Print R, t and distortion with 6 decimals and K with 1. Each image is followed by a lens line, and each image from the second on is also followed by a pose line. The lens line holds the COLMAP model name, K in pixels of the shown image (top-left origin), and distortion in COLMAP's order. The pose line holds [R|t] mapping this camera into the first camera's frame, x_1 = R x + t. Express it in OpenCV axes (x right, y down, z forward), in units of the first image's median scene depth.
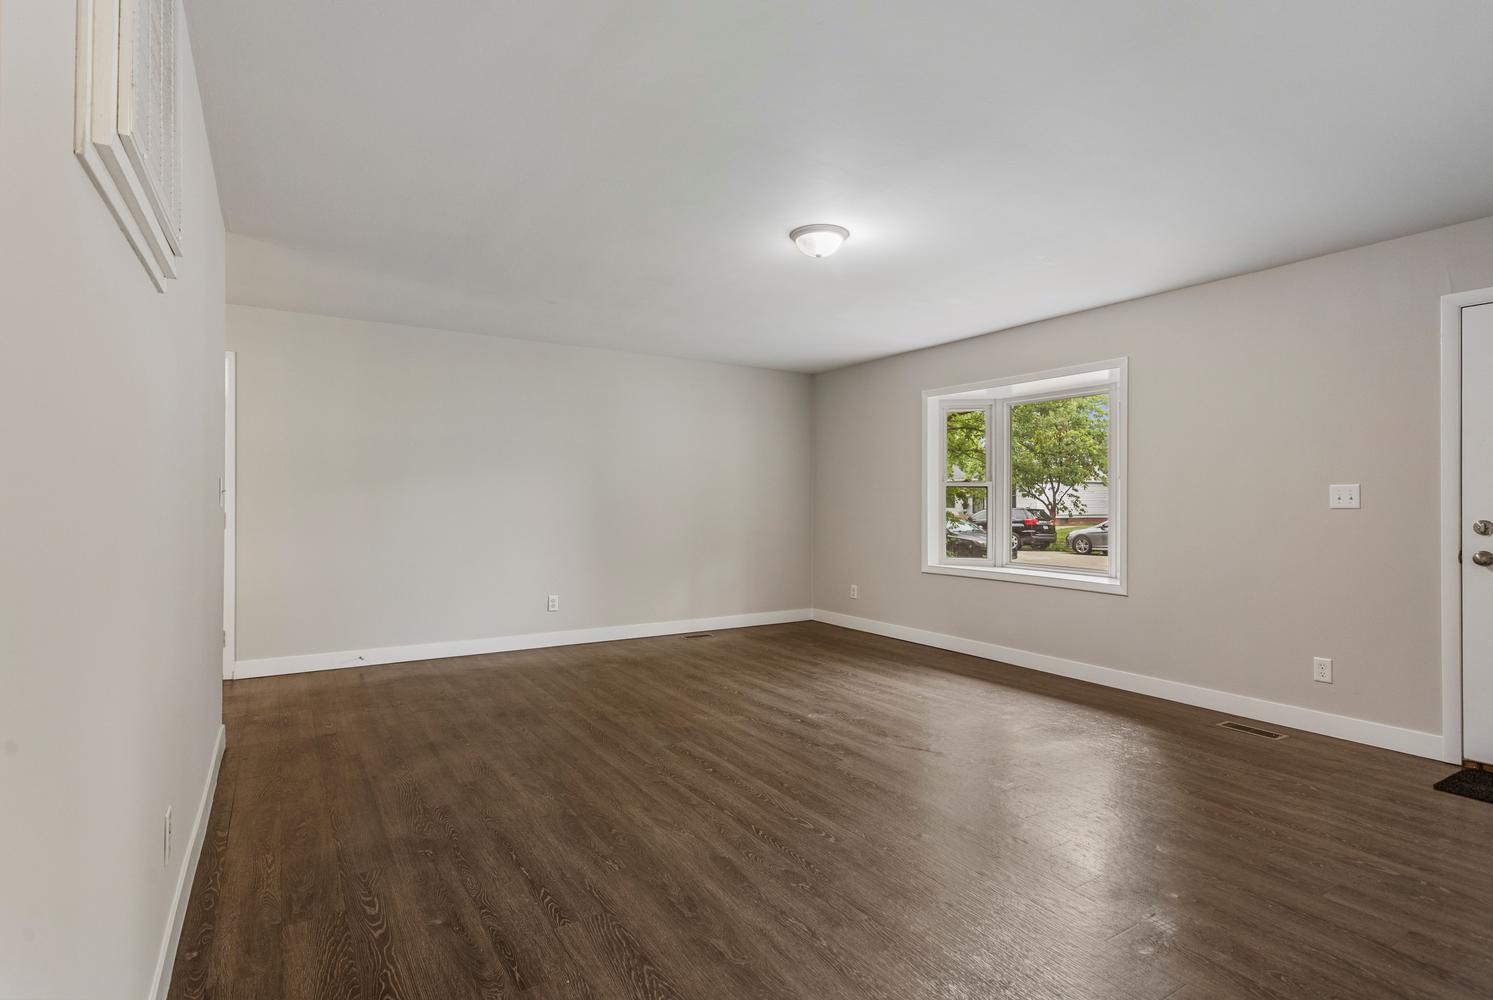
lens RADIAL K [[738.7, 0, 746.5], [0, 738.7, 500.0], [0, 0, 1]] dist [-0.004637, 0.000079]
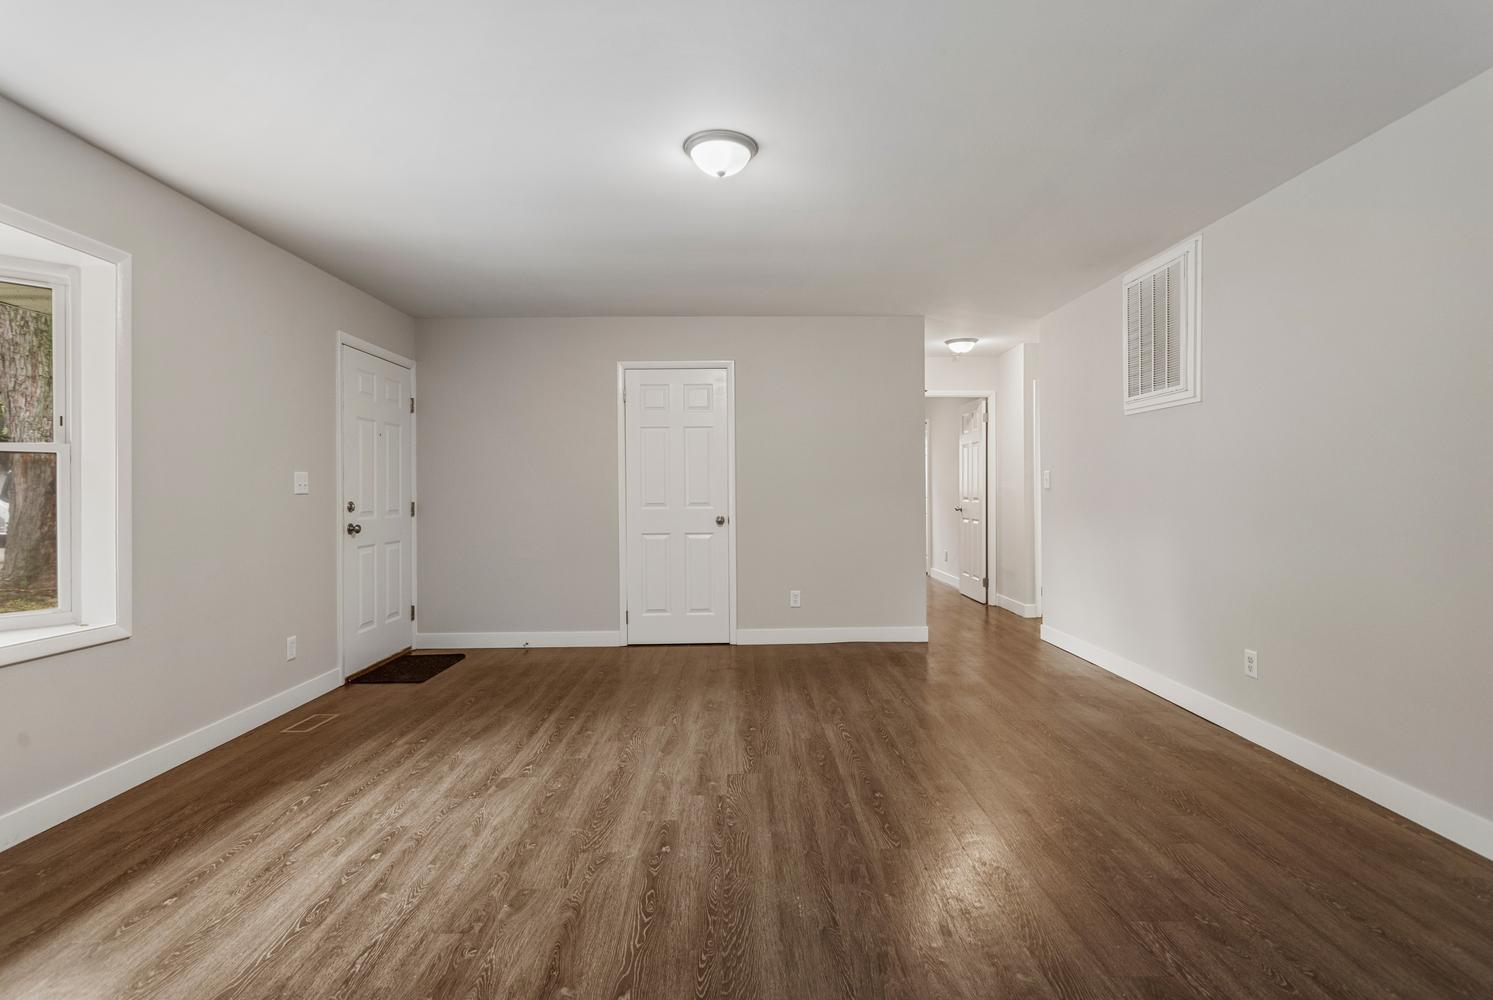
lens RADIAL K [[723.7, 0, 749.4], [0, 723.7, 491.4], [0, 0, 1]] dist [0.002441, 0.000544]
pose [[-0.853862, 0.002789, 0.520492, -0.327997], [0.002956, 0.999996, -0.000511, 0.009638], [-0.520491, 0.001102, -0.853867, 1.632062]]
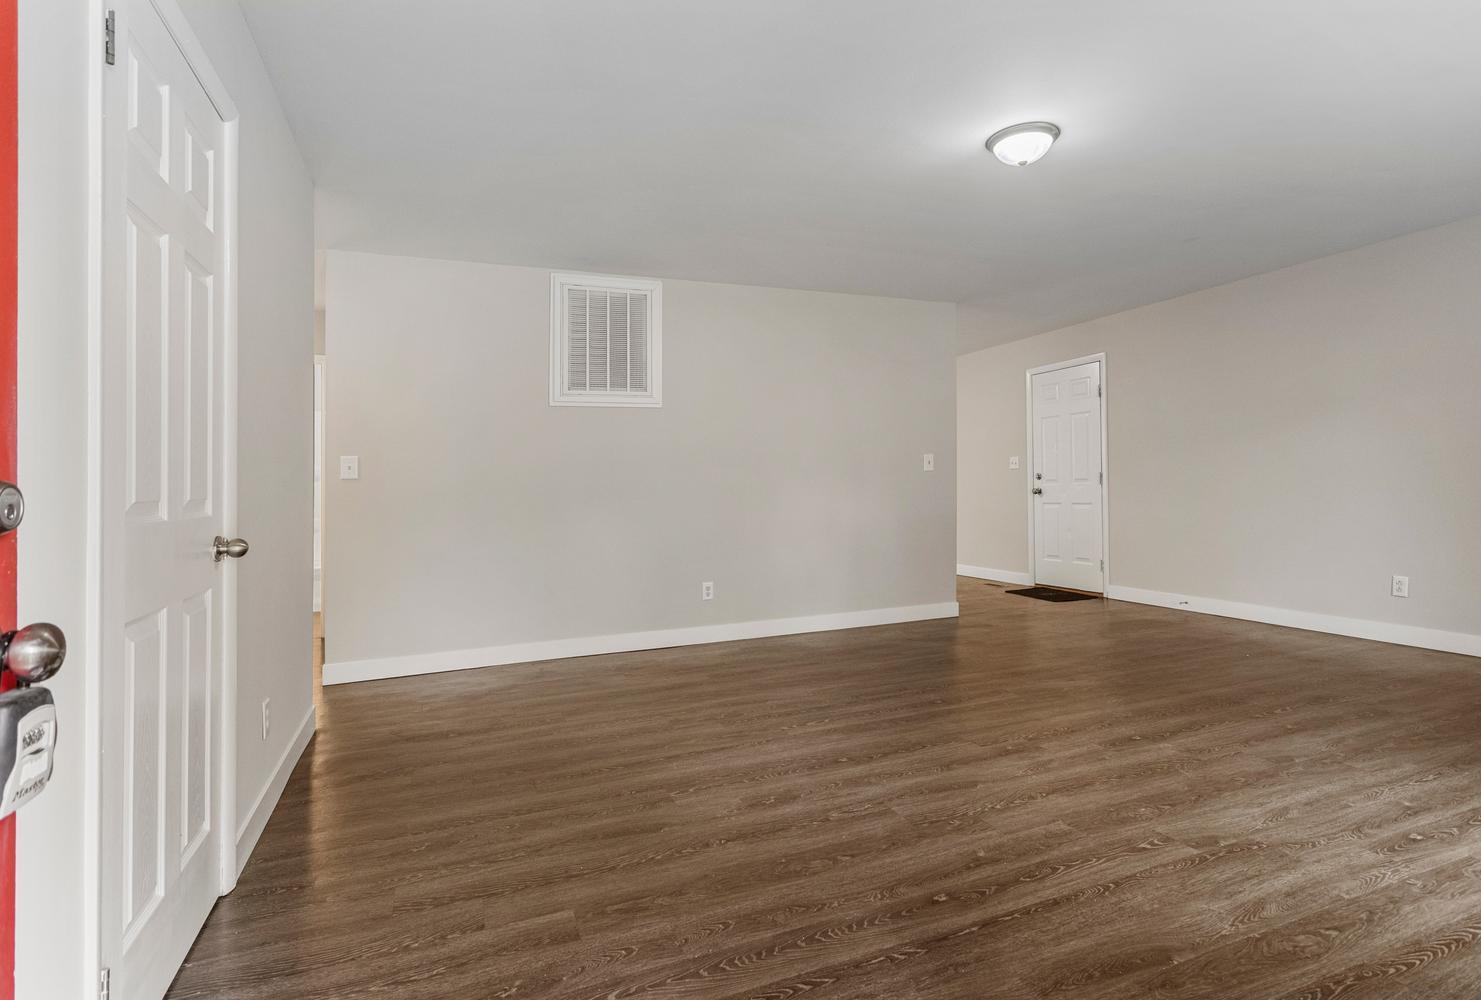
lens RADIAL K [[748.7, 0, 744.0], [0, 748.7, 484.4], [0, 0, 1]] dist [0.001618, -0.001549]
pose [[-0.183078, 0.000294, -0.983098, 0.981649], [0.031087, 0.999502, -0.005490, 0.039308], [0.982607, -0.031567, -0.182996, 0.843662]]
